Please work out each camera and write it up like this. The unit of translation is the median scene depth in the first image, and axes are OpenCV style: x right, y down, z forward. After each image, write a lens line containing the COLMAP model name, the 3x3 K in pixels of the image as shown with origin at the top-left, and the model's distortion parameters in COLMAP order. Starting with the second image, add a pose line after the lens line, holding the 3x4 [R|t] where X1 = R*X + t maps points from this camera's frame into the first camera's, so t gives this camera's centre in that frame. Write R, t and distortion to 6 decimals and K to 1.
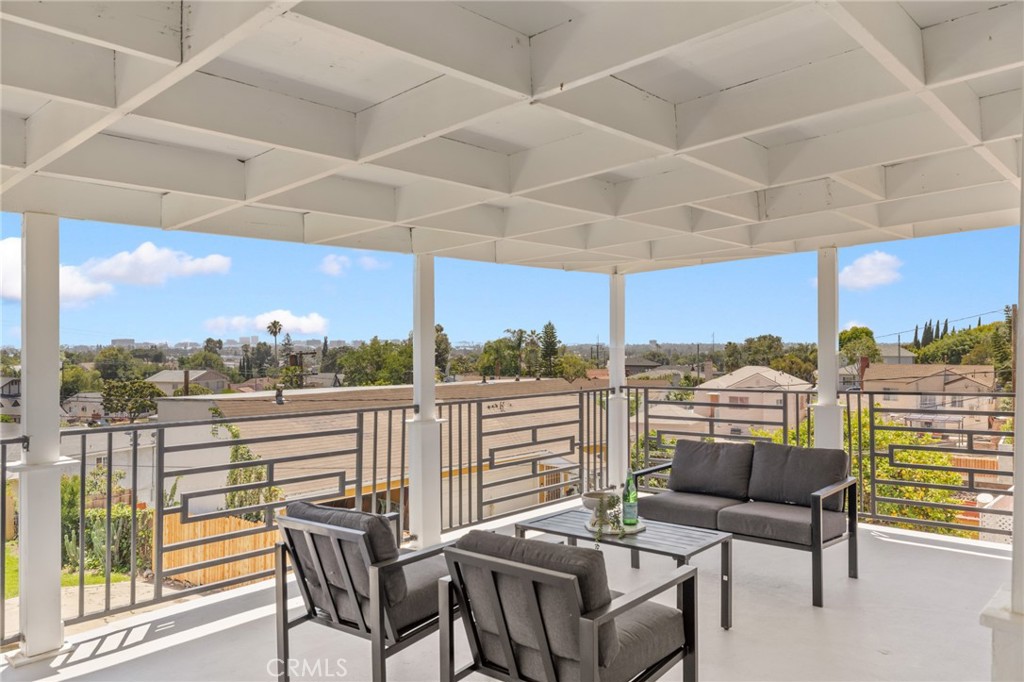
lens RADIAL K [[710.0, 0, 509.8], [0, 710.0, 354.7], [0, 0, 1]] dist [0.001334, -0.000230]
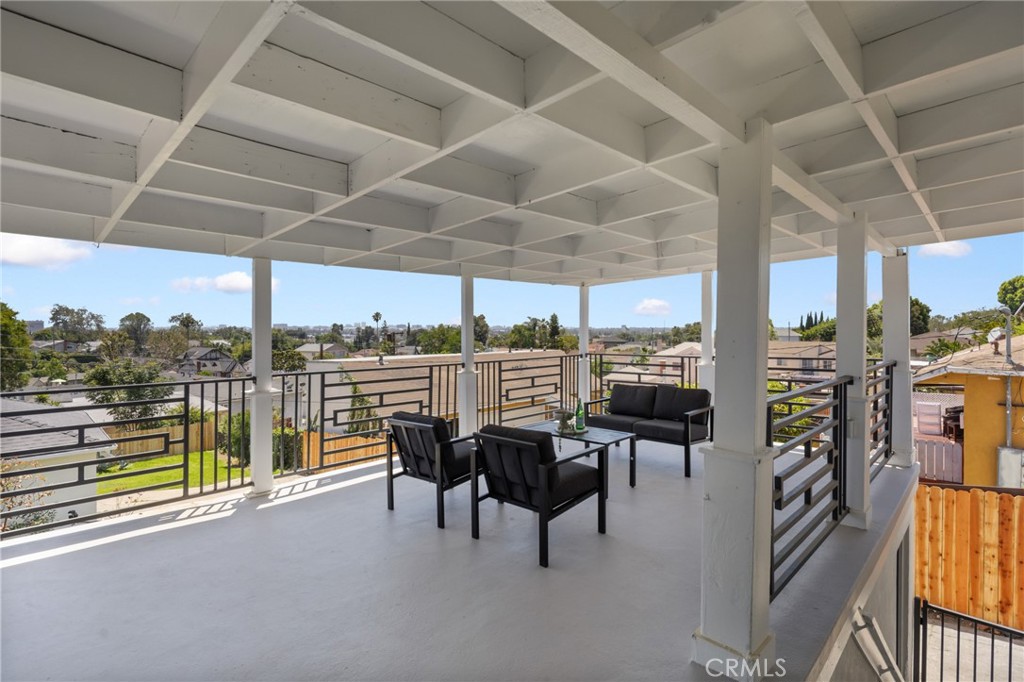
lens RADIAL K [[472.7, 0, 512.0], [0, 472.7, 341.0], [0, 0, 1]] dist [0.000294, 0.000016]
pose [[0.999241, 0.003141, -0.038835, 0.030592], [-0.002596, 0.999898, 0.014072, 0.000064], [0.038876, -0.013961, 0.999147, -0.140760]]
